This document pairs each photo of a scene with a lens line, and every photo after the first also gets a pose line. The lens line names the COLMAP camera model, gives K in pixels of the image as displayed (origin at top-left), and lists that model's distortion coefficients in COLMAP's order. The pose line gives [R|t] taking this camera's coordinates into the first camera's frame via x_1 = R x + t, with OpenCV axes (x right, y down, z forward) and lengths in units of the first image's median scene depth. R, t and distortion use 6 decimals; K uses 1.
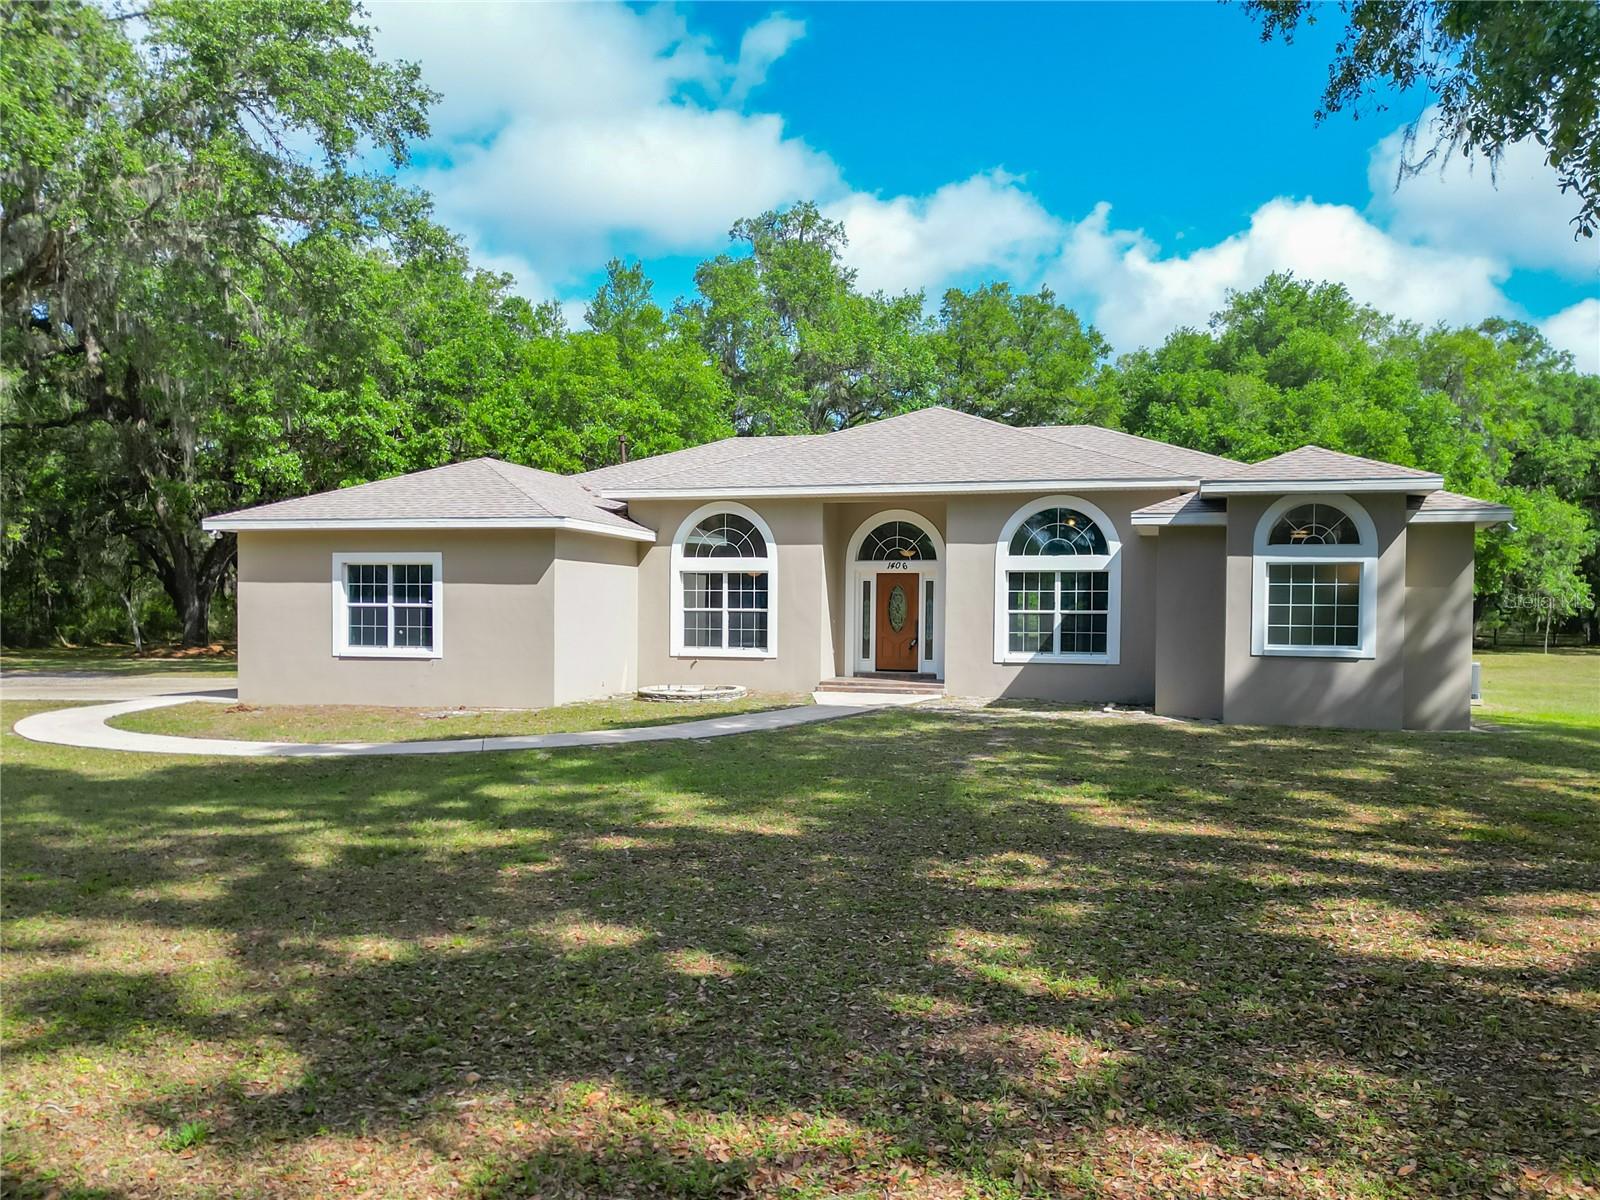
lens RADIAL K [[1150.0, 0, 810.3], [0, 1150.0, 600.3], [0, 0, 1]] dist [0.040944, -0.024739]
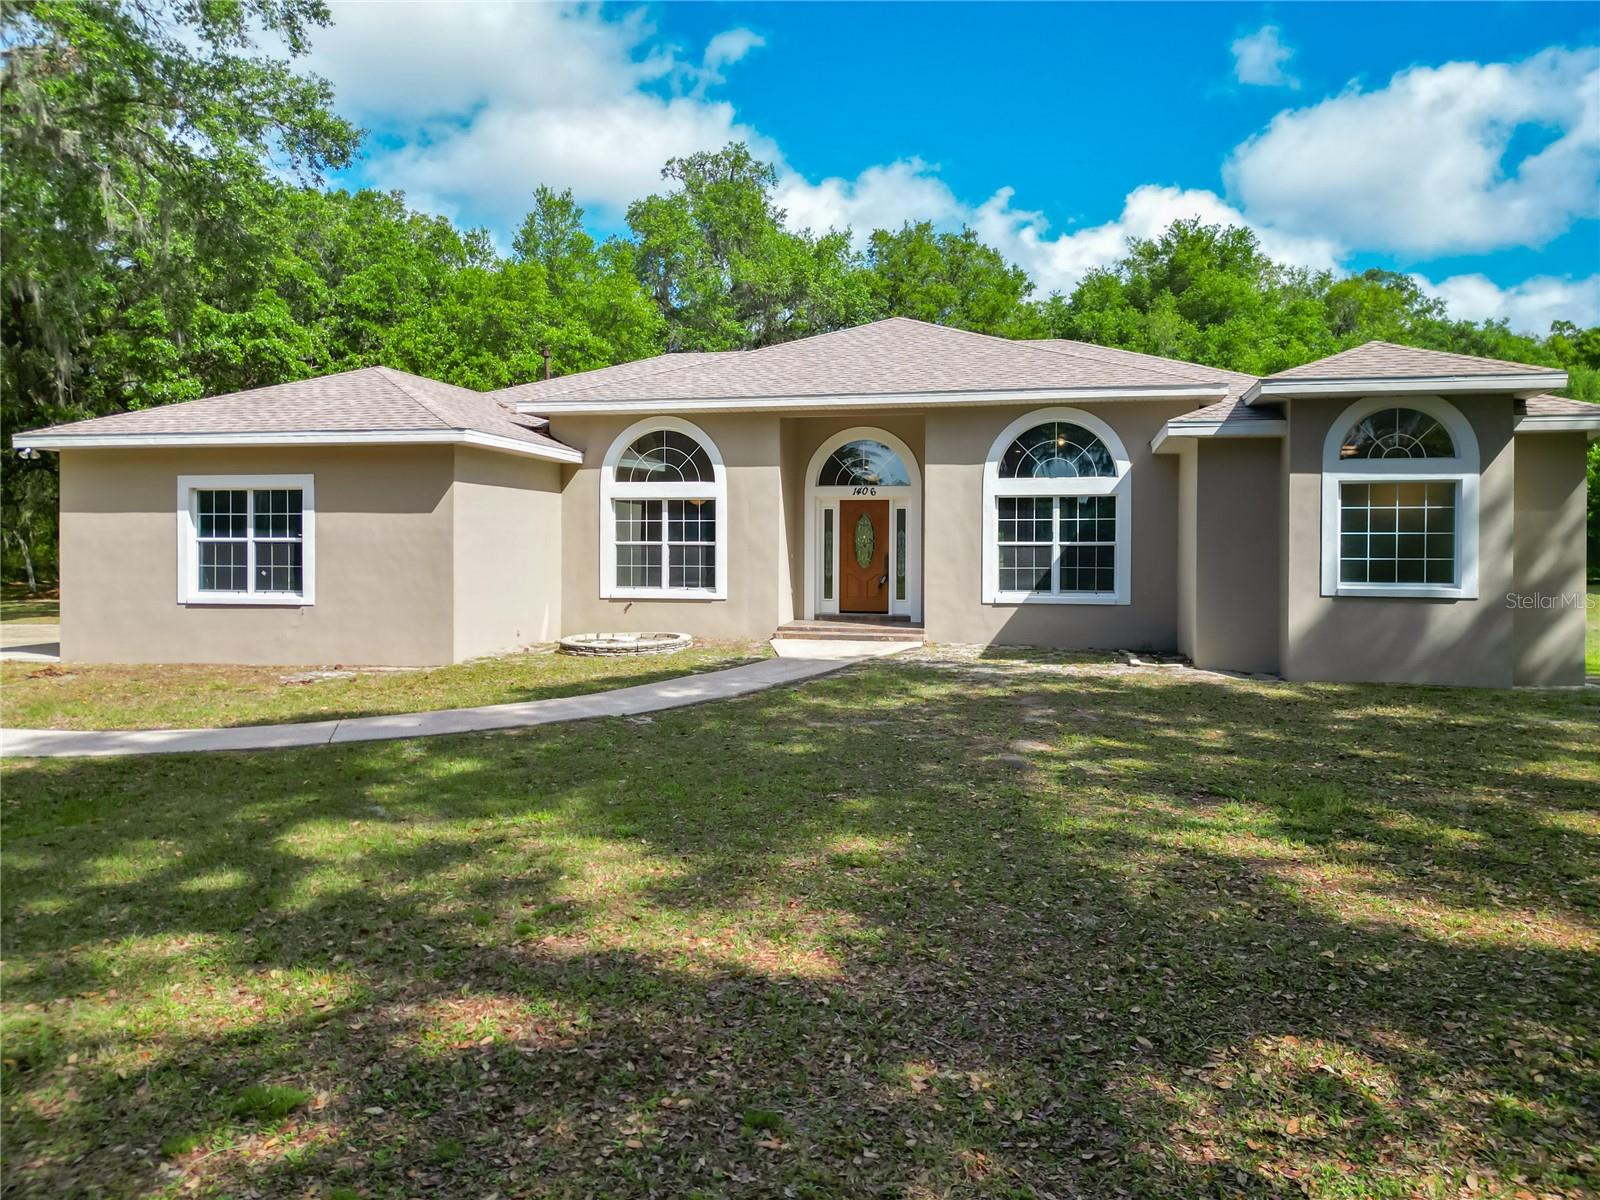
lens RADIAL K [[1067.8, 0, 802.5], [0, 1067.8, 528.9], [0, 0, 1]] dist [0.027254, -0.011094]
pose [[0.998097, -0.005092, 0.061452, -0.022359], [0.005387, 0.999975, -0.004630, 0.001948], [-0.061427, 0.004952, 0.998099, 0.217972]]
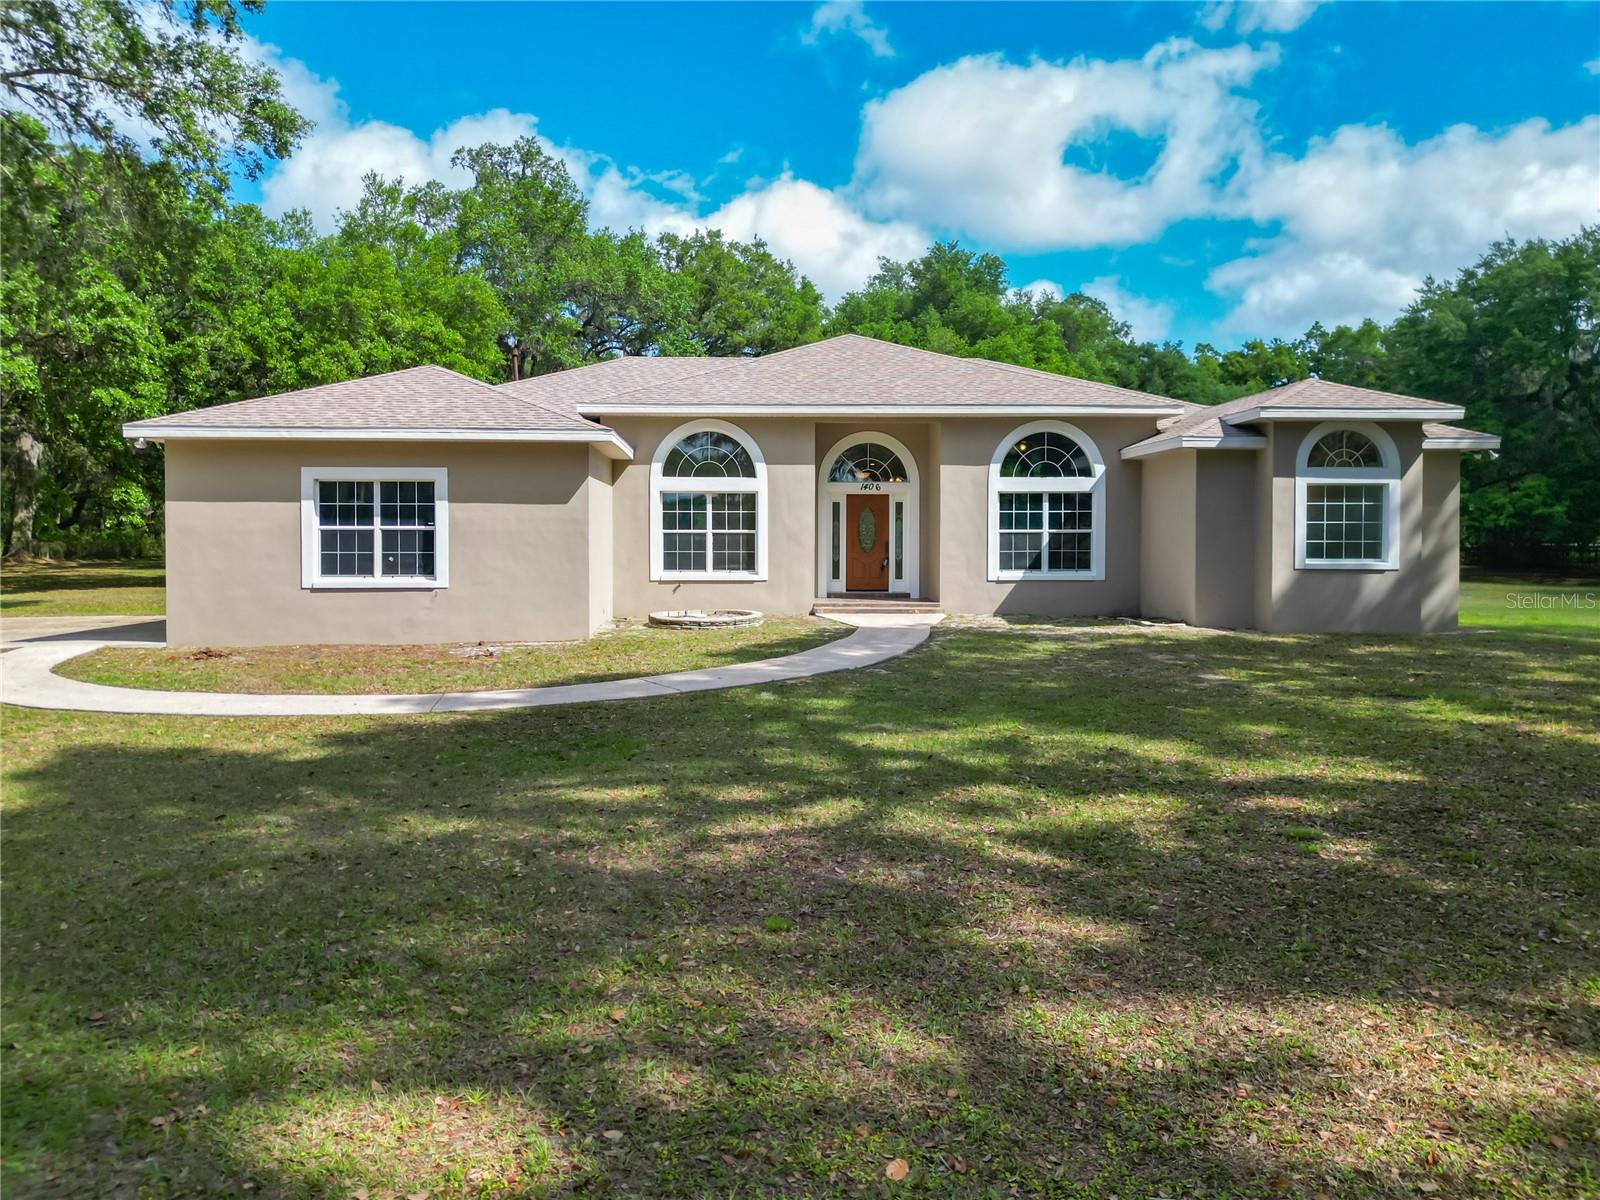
lens RADIAL K [[1052.3, 0, 764.7], [0, 1052.3, 525.6], [0, 0, 1]] dist [0.032922, -0.013646]
pose [[0.956250, -0.004822, 0.292511, -0.309947], [0.004810, 0.999988, 0.000759, 0.003029], [-0.292511, 0.000682, 0.956262, 0.155921]]
